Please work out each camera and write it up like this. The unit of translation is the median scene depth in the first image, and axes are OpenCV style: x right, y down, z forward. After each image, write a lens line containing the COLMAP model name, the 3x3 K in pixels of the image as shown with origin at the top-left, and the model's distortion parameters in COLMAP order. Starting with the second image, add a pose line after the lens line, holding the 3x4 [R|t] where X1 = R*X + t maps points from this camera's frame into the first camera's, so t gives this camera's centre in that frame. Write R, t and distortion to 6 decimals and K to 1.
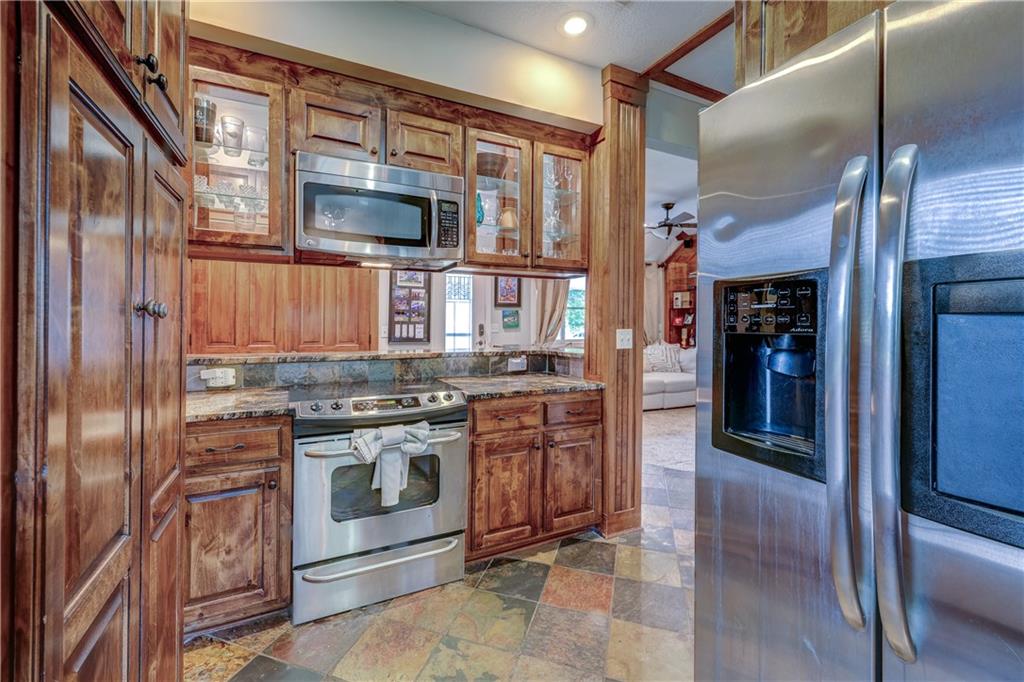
lens RADIAL K [[413.3, 0, 493.1], [0, 413.3, 326.3], [0, 0, 1]] dist [0.000218, 0.000007]
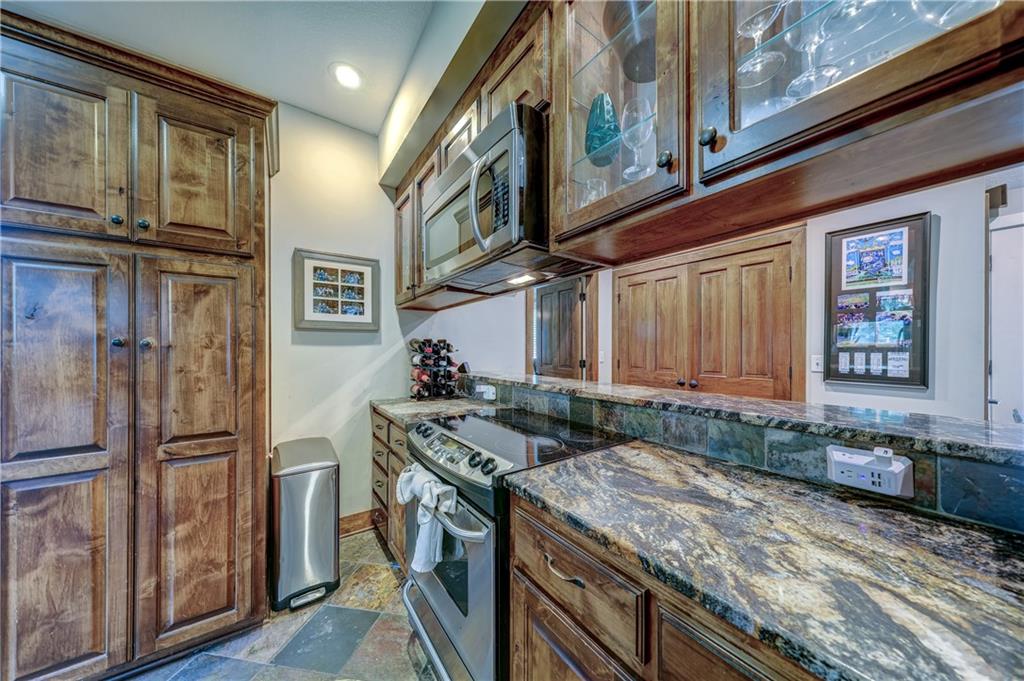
lens RADIAL K [[325.8, 0, 506.9], [0, 325.8, 348.1], [0, 0, 1]] dist [0.000969, 0.000023]
pose [[0.149208, -0.009334, -0.988762, 0.249898], [-0.001085, 0.999953, -0.009604, -0.007714], [0.988805, 0.002506, 0.149191, 0.559164]]
